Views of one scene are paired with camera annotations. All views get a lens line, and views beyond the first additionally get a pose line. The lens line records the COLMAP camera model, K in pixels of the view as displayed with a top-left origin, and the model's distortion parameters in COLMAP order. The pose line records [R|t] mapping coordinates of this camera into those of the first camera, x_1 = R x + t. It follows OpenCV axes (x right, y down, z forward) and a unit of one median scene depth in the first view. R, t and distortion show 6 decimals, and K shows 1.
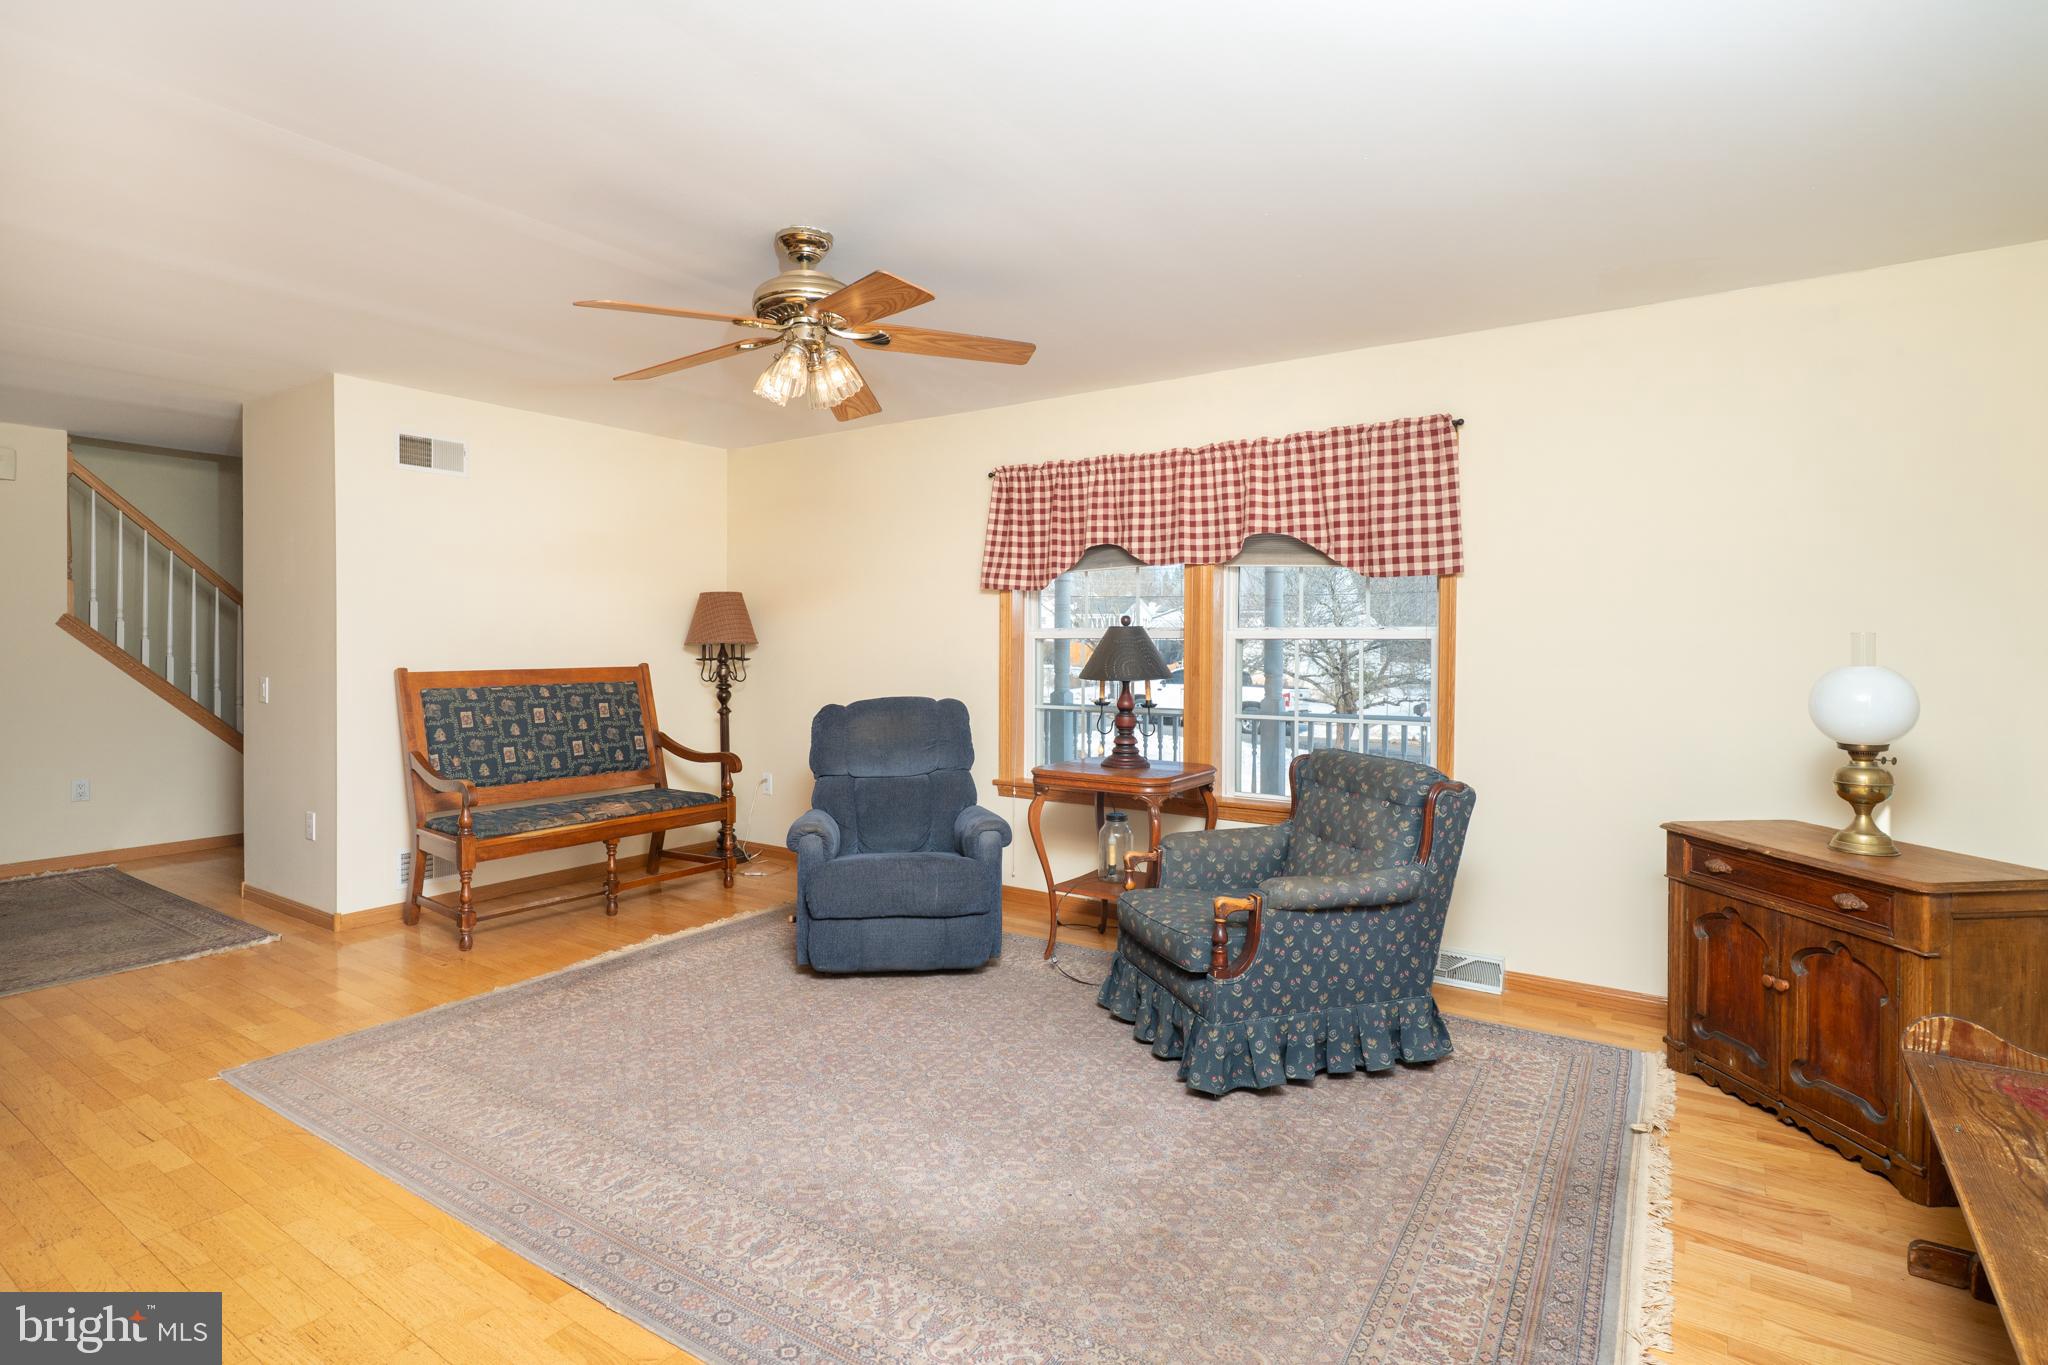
lens RADIAL K [[1007.7, 0, 1016.8], [0, 1007.7, 647.1], [0, 0, 1]] dist [-0.001438, 0.001062]
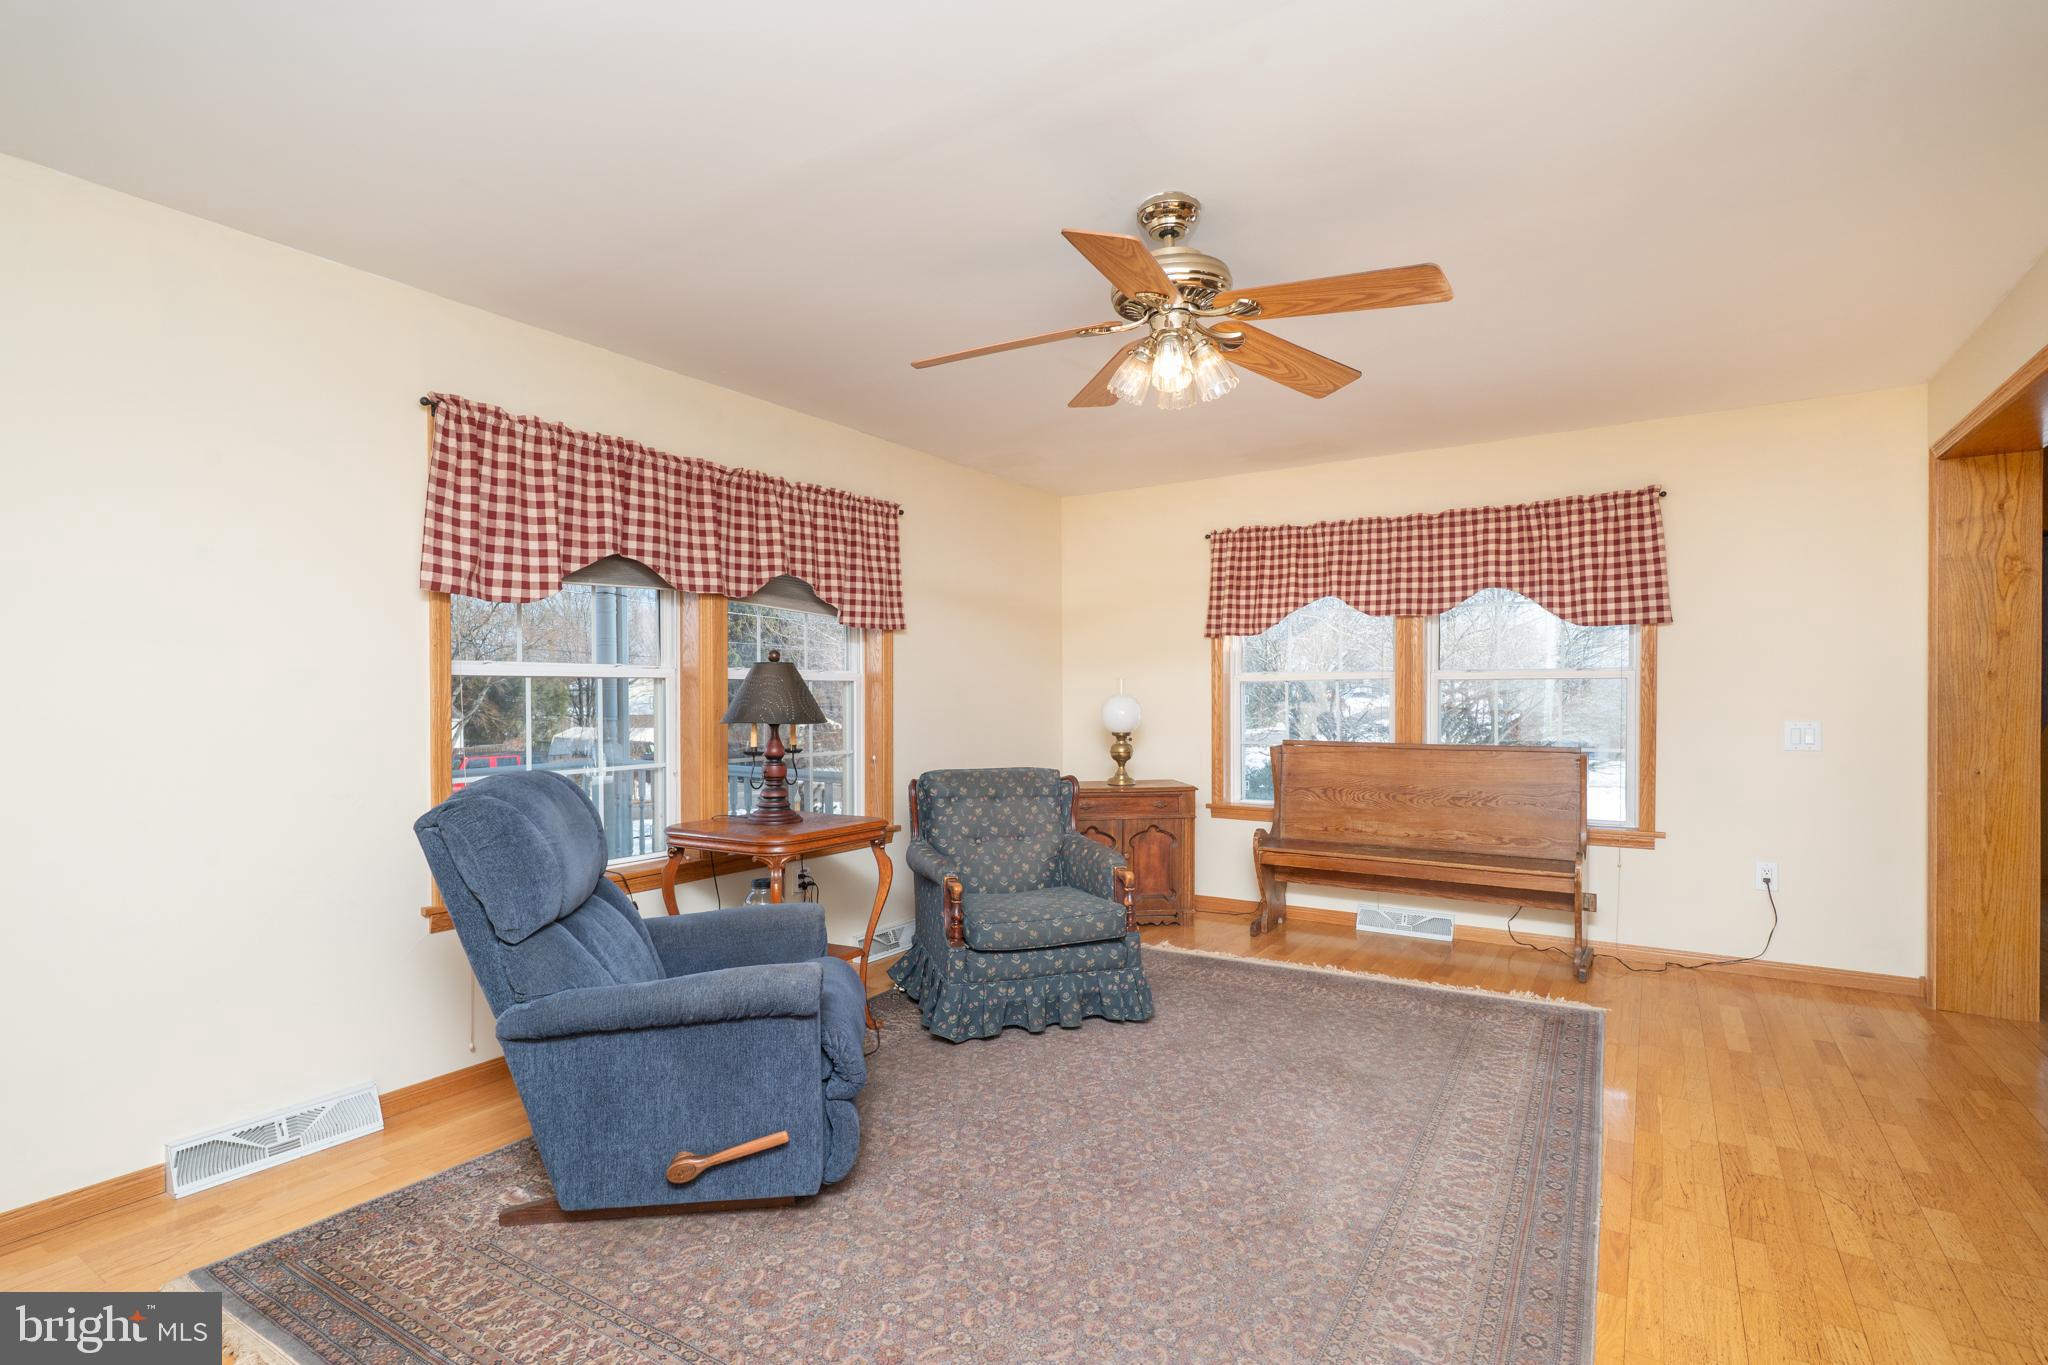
lens RADIAL K [[985.6, 0, 1004.5], [0, 985.6, 689.3], [0, 0, 1]] dist [0.002663, 0.000457]
pose [[-0.013213, 0.002284, 0.999910, -0.756822], [0.010749, 0.999940, -0.002142, 0.006214], [-0.999855, 0.010719, -0.013237, 0.818698]]
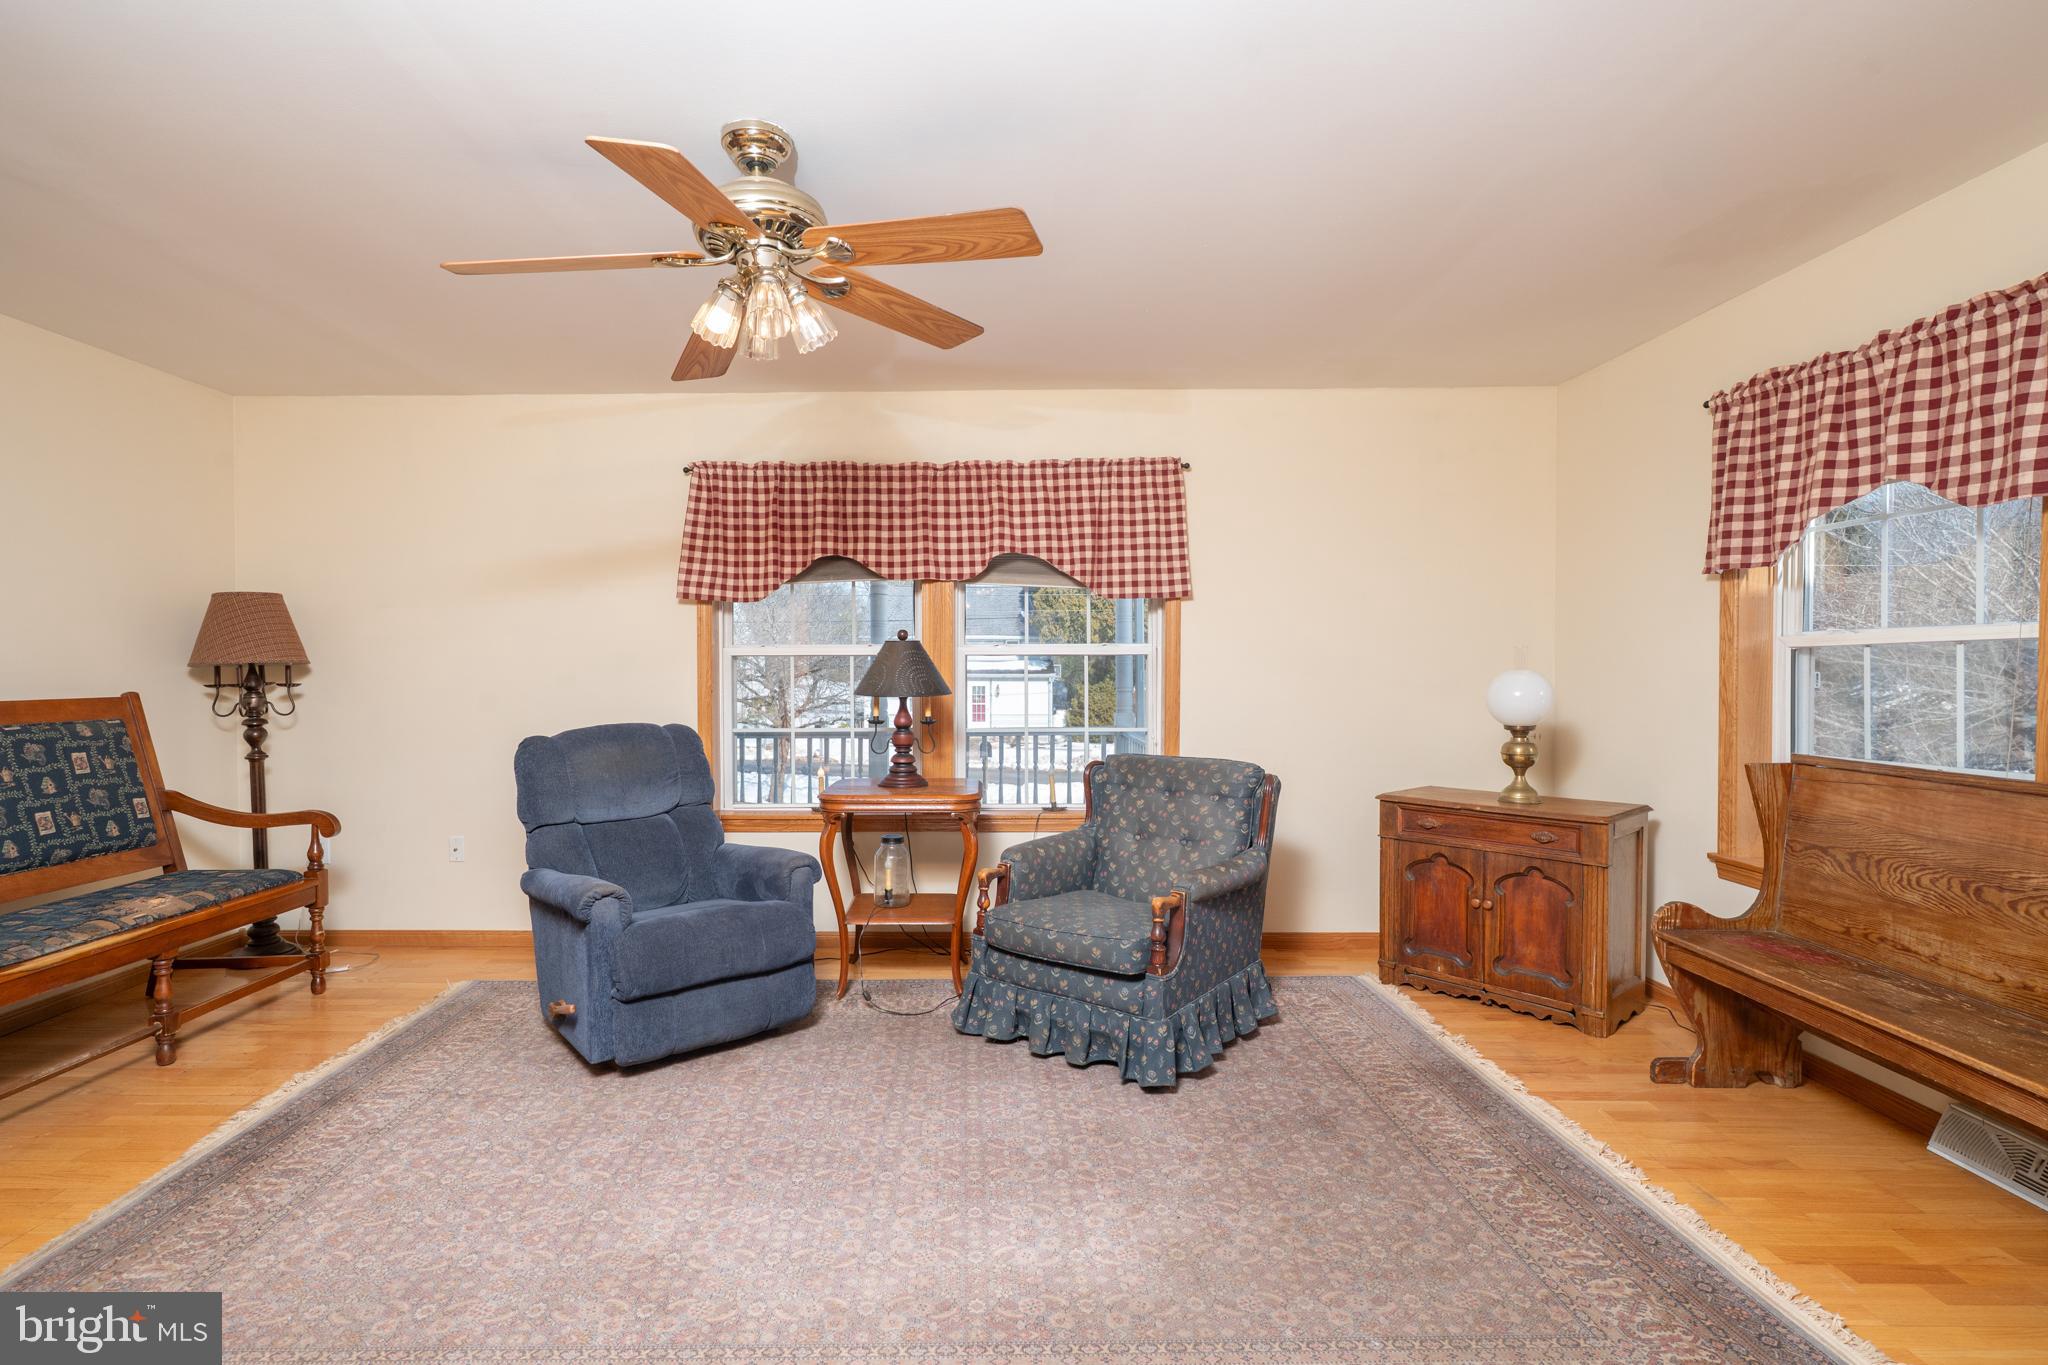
lens RADIAL K [[966.0, 0, 989.4], [0, 966.0, 687.7], [0, 0, 1]] dist [-0.002713, 0.000843]
pose [[0.835011, -0.016156, 0.549996, -0.333421], [0.008547, 0.999829, 0.016393, 0.009838], [-0.550167, -0.008988, 0.835006, 0.182789]]
